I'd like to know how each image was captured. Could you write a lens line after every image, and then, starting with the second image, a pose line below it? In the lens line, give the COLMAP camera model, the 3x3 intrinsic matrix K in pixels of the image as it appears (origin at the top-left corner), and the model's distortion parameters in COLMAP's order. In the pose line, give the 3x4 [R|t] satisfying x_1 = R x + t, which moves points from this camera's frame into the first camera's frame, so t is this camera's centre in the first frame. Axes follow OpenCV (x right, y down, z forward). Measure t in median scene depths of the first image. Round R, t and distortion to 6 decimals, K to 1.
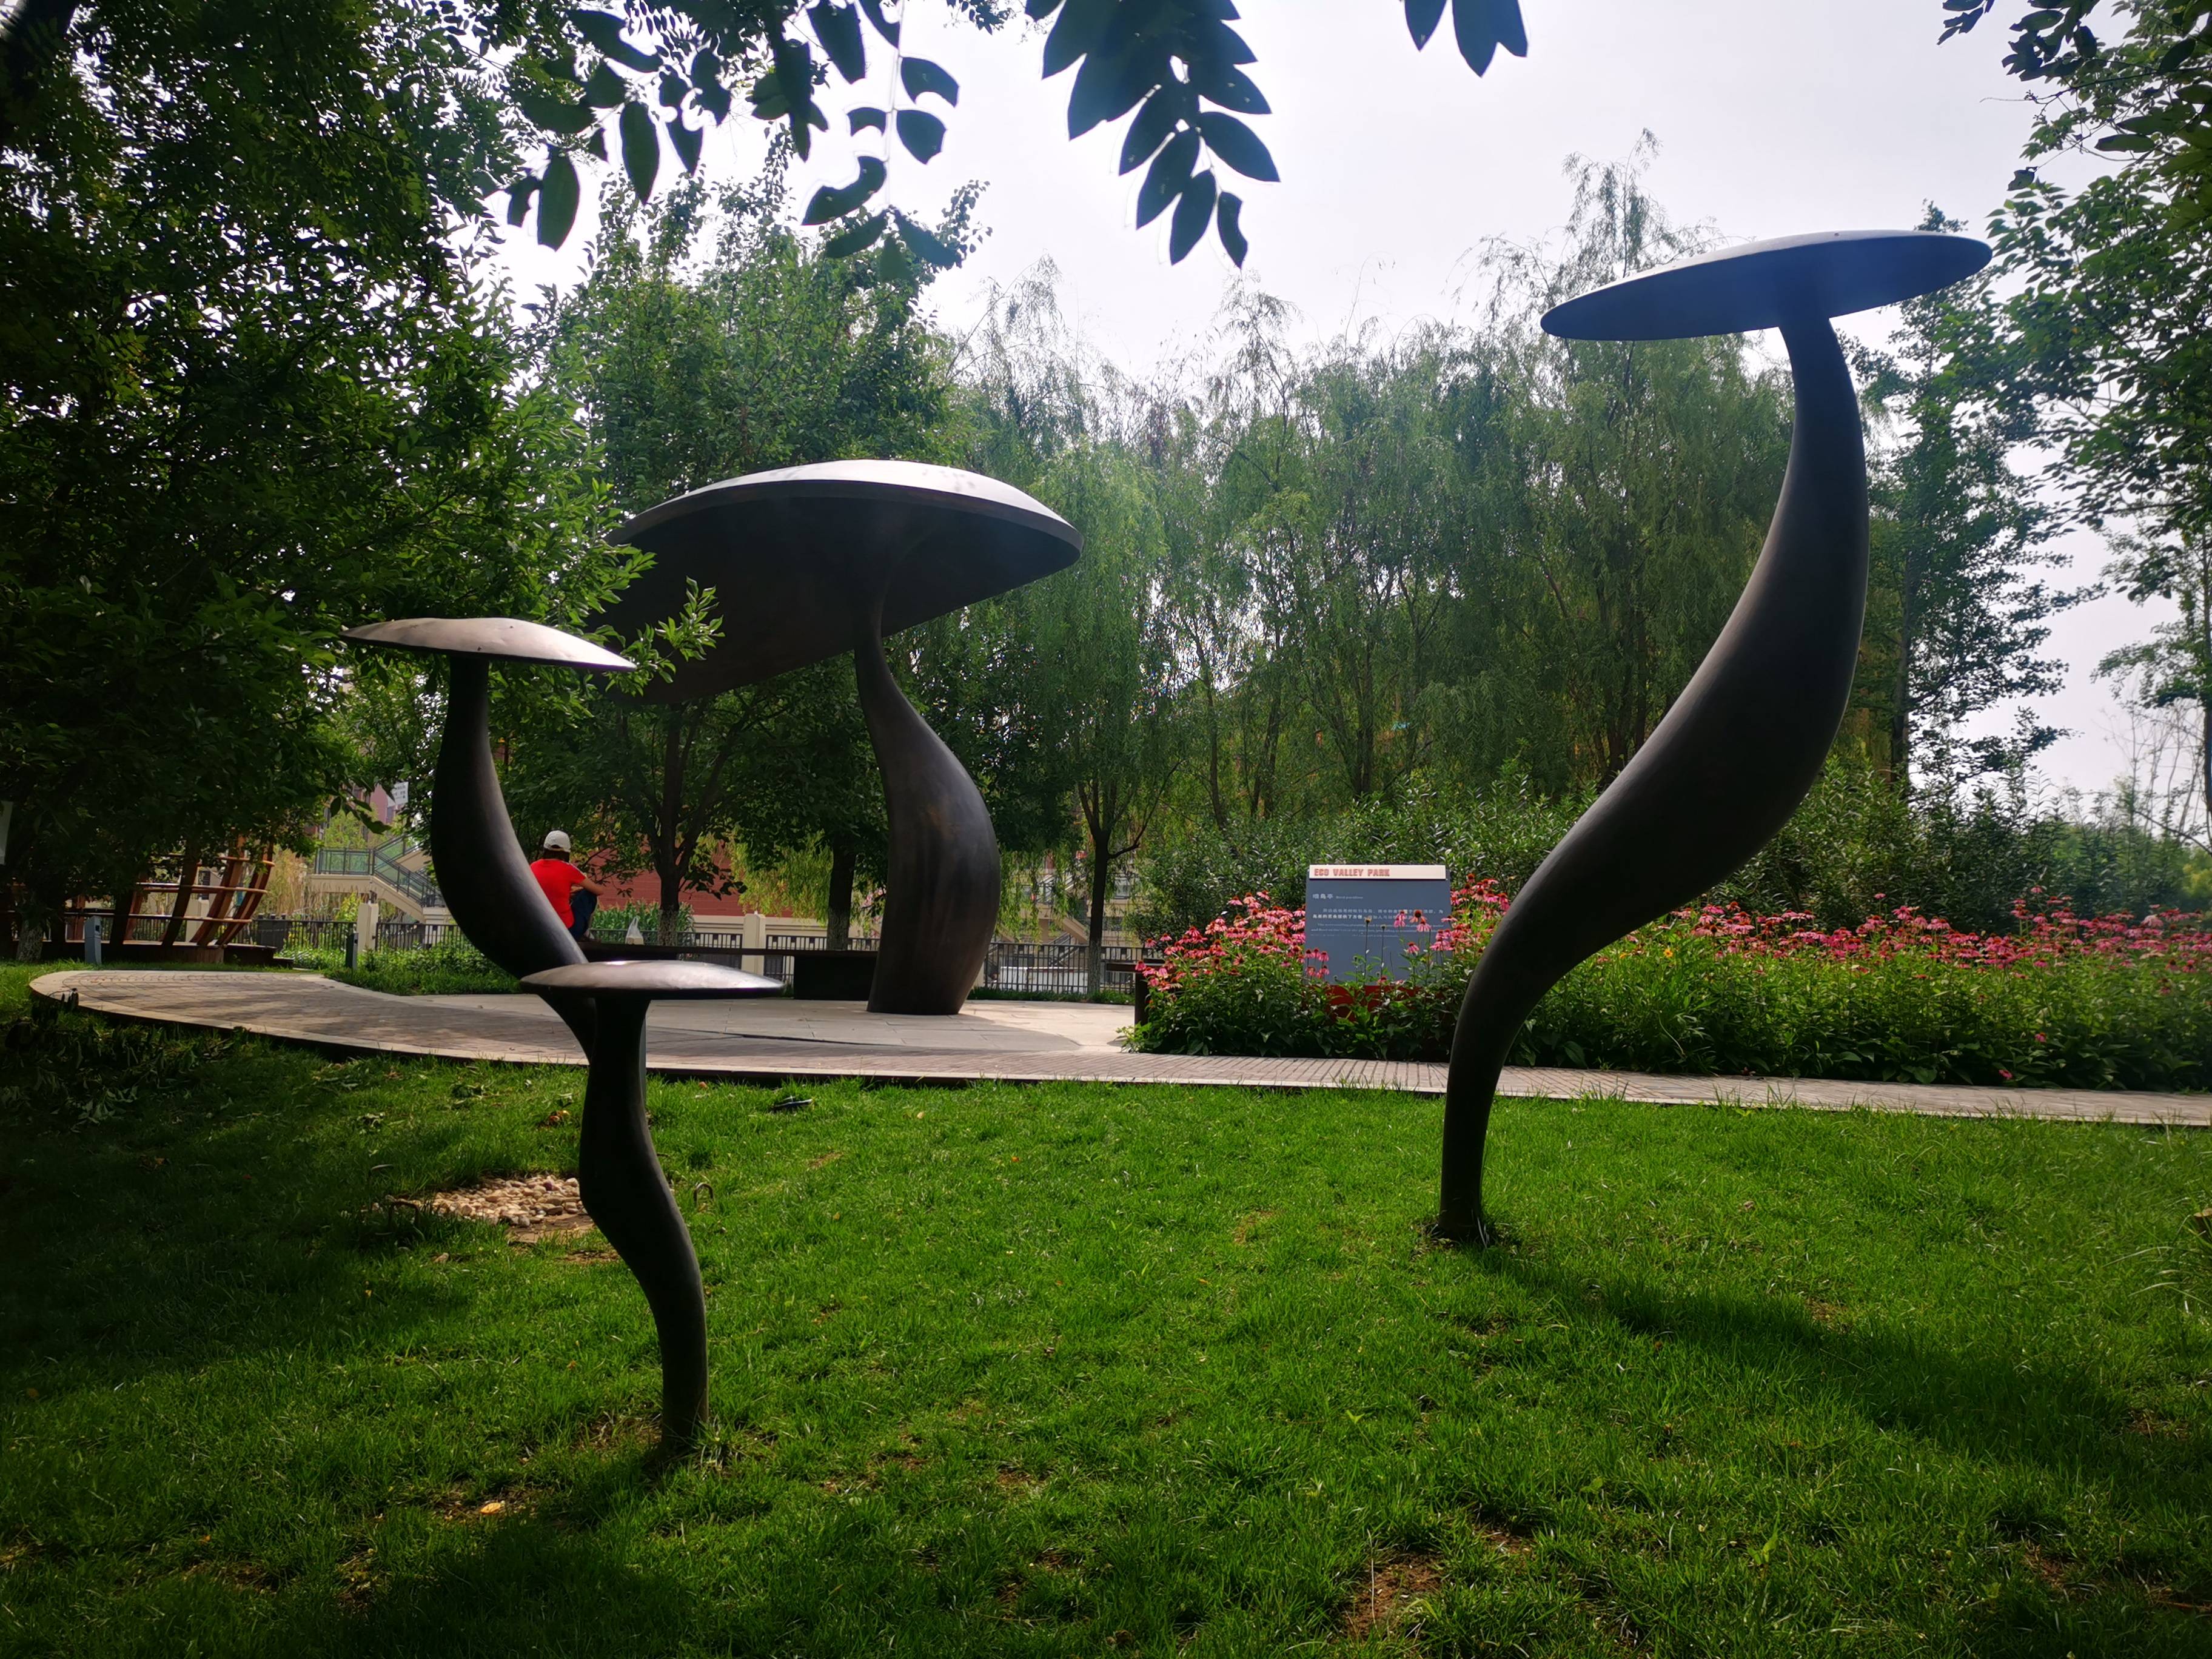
lens RADIAL K [[1743.7, 0, 1106.0], [0, 1743.7, 829.5], [0, 0, 1]] dist [0.059998, -0.087117]
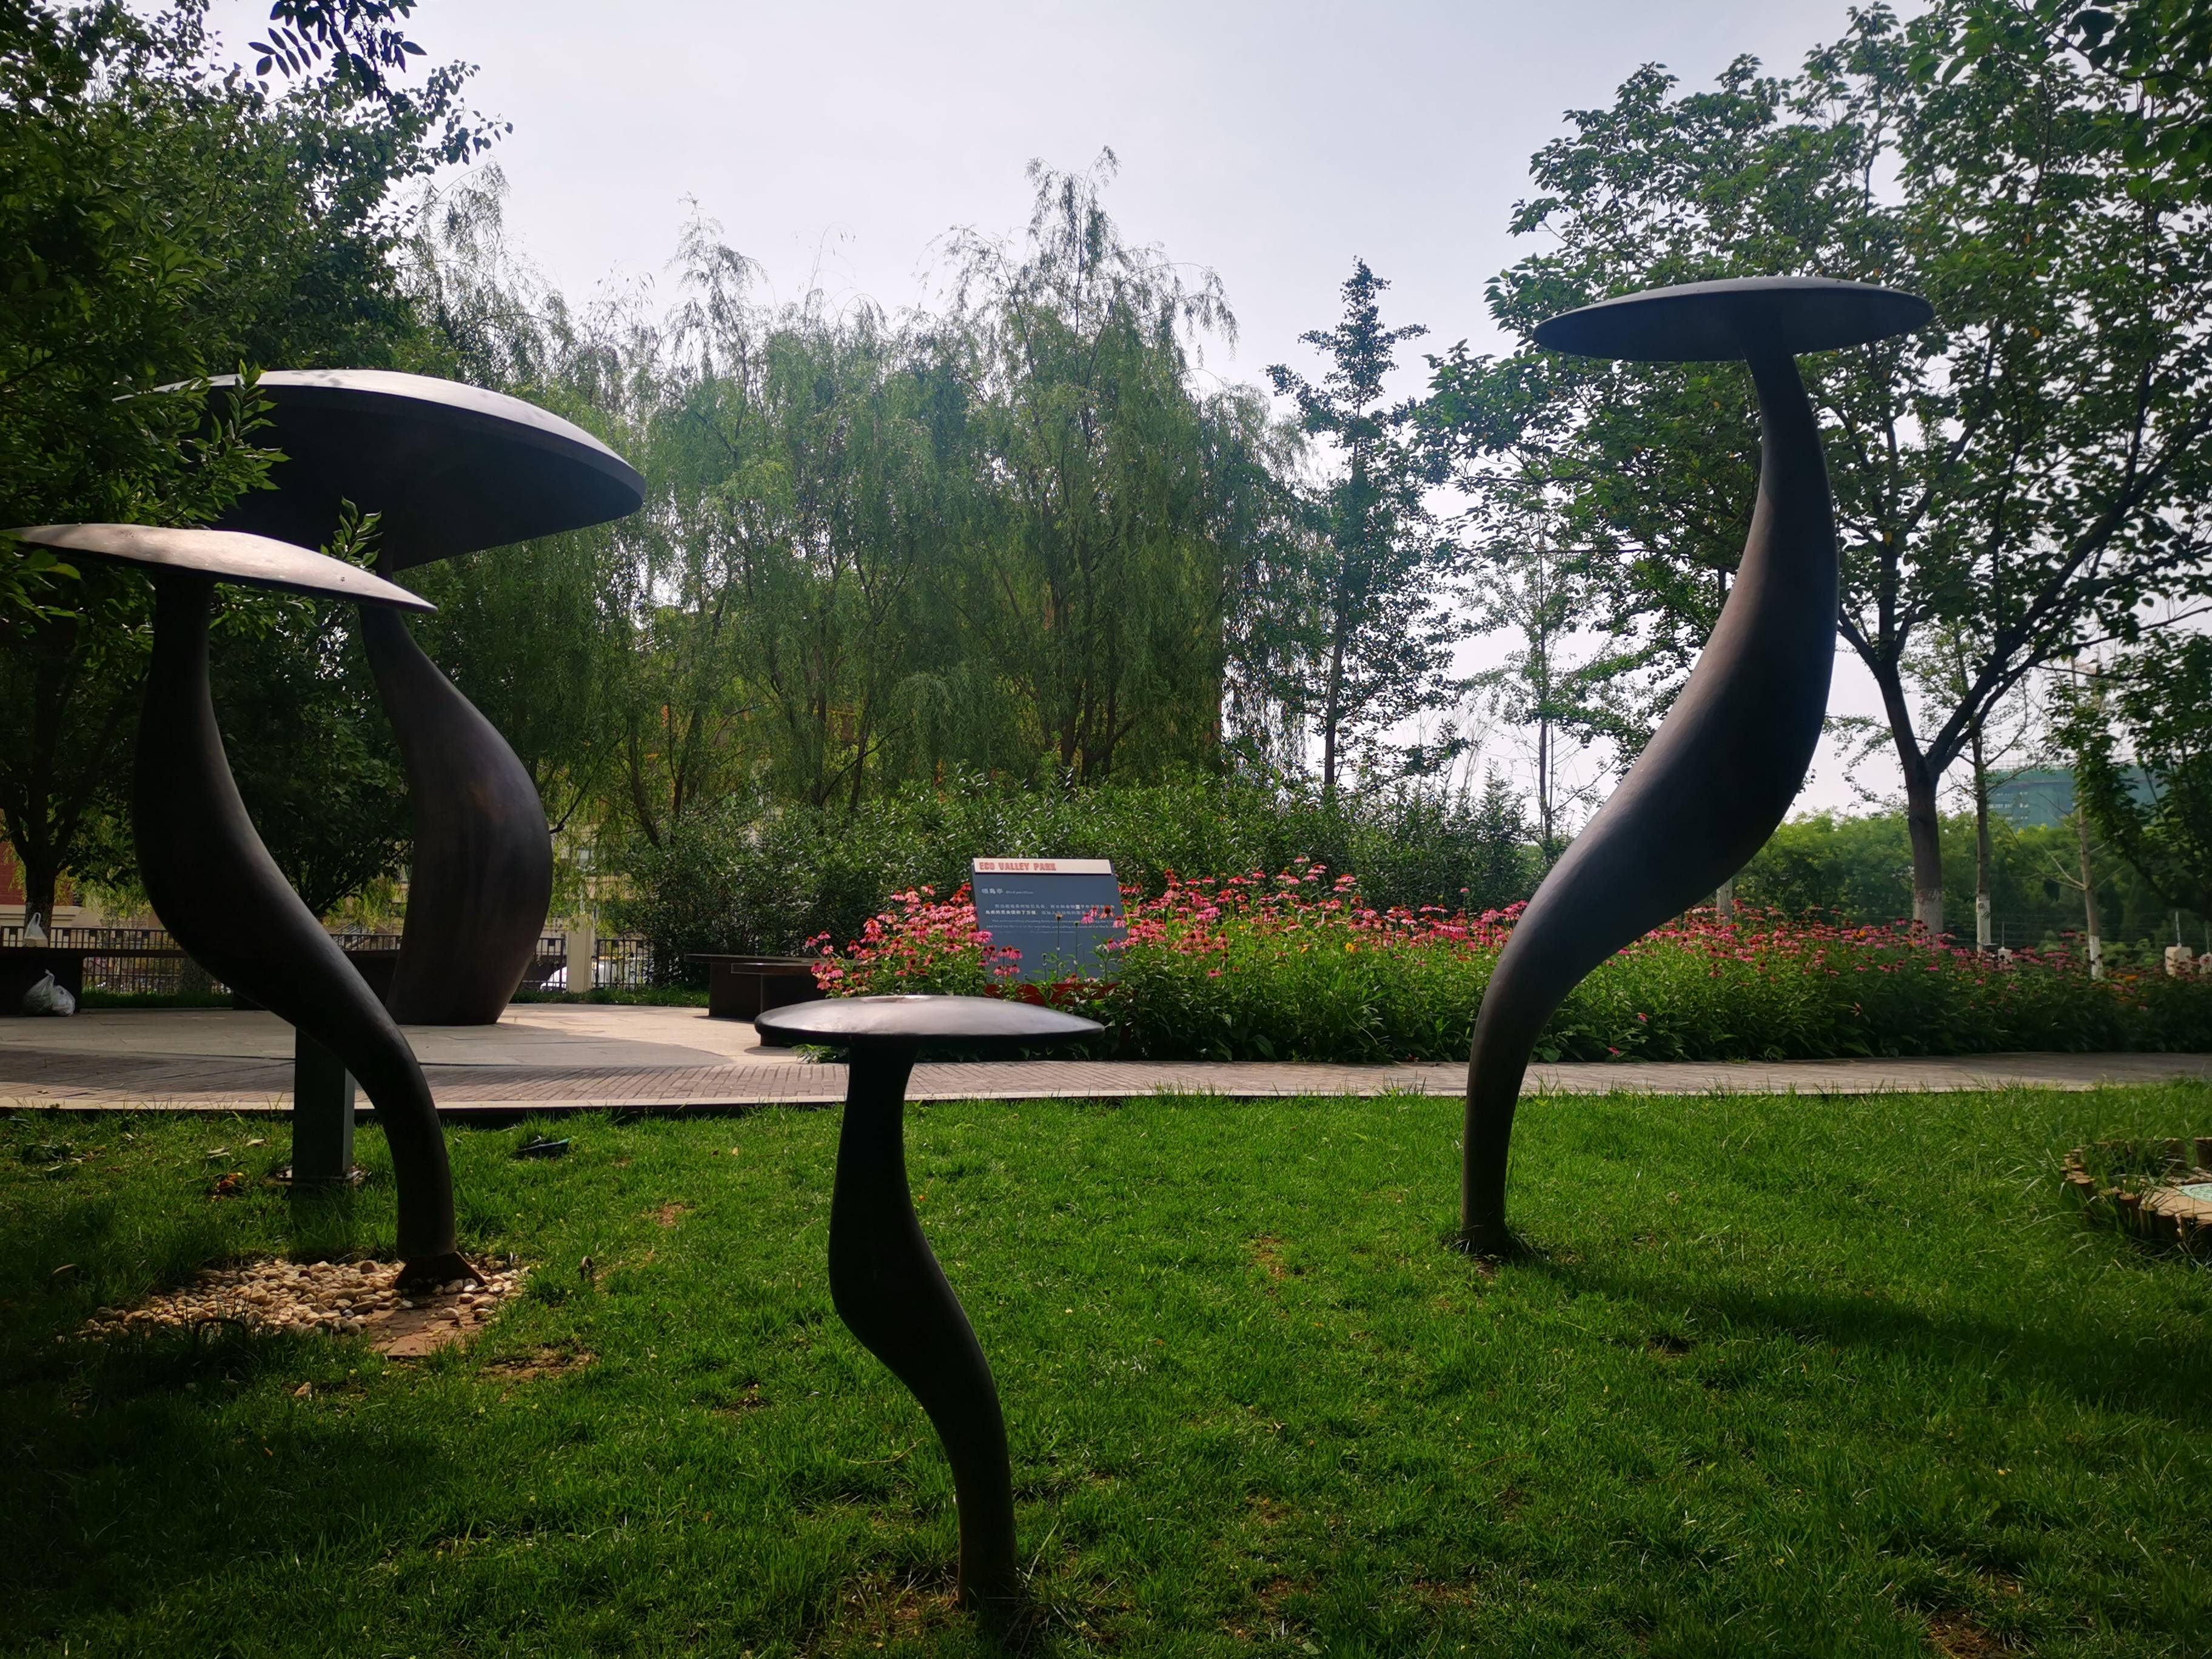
lens RADIAL K [[1735.6, 0, 1106.0], [0, 1735.6, 829.5], [0, 0, 1]] dist [0.019413, -0.005088]
pose [[0.911579, 0.015972, 0.410815, -0.129627], [-0.020677, 0.999762, 0.007011, -0.002164], [-0.410605, -0.014885, 0.911692, 0.065630]]
